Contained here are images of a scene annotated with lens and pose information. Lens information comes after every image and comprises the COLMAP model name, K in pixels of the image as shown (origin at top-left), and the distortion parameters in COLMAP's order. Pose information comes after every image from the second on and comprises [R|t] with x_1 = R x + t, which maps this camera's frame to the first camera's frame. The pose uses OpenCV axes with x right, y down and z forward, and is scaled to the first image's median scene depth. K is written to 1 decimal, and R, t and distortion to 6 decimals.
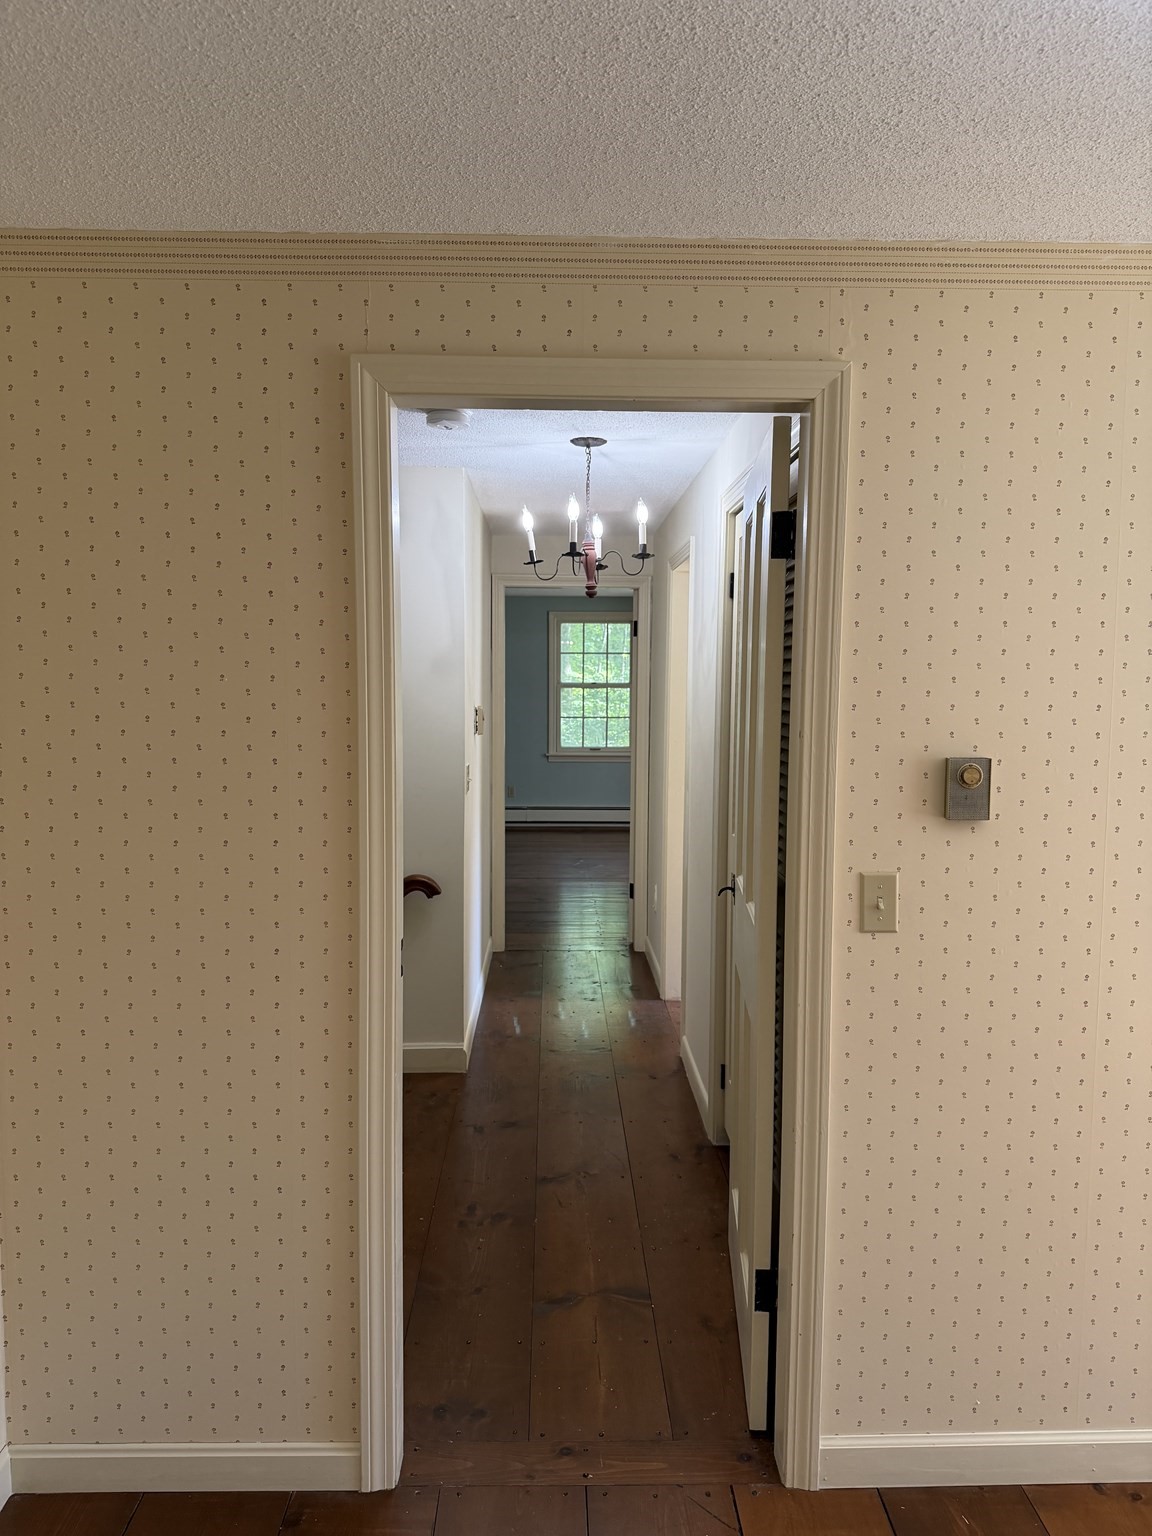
lens RADIAL K [[1096.0, 0, 569.8], [0, 1096.0, 762.6], [0, 0, 1]] dist [0.034193, -0.057785]
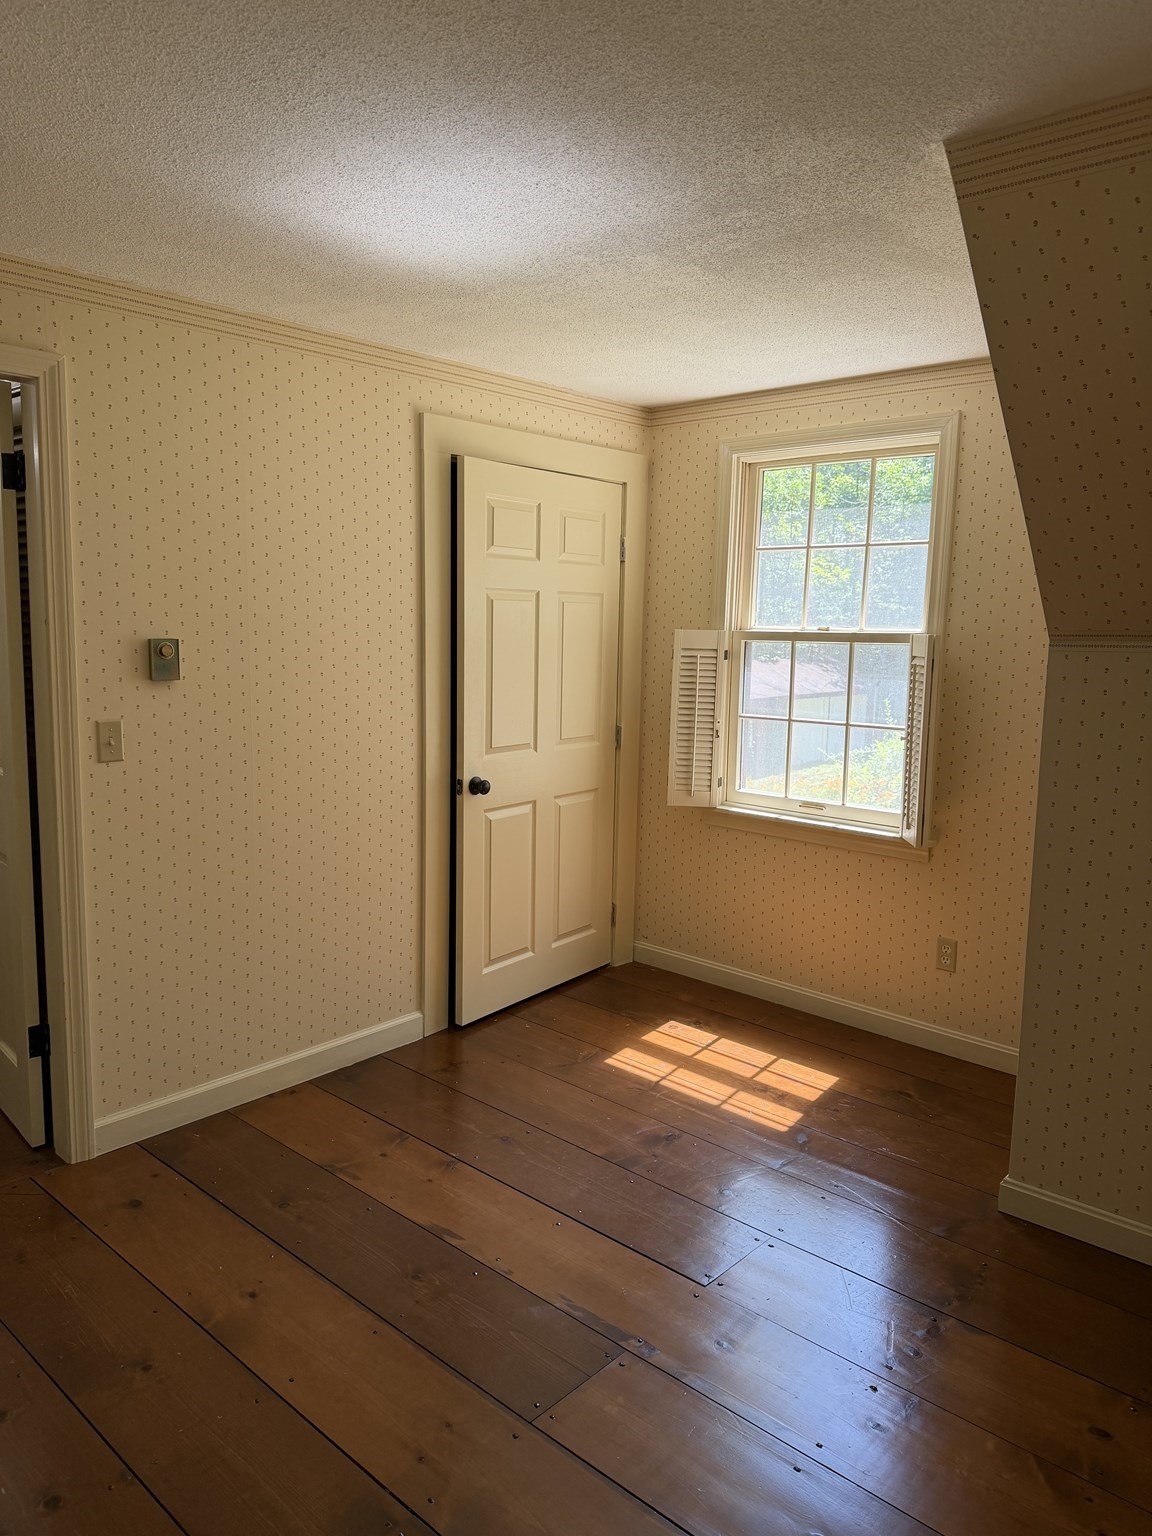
lens RADIAL K [[1096.0, 0, 569.8], [0, 1096.0, 762.6], [0, 0, 1]] dist [0.034193, -0.057785]
pose [[0.692029, -0.090630, 0.716158, -0.338012], [0.043285, 0.995512, 0.084156, 0.060466], [-0.720571, -0.027240, 0.692846, -0.434940]]
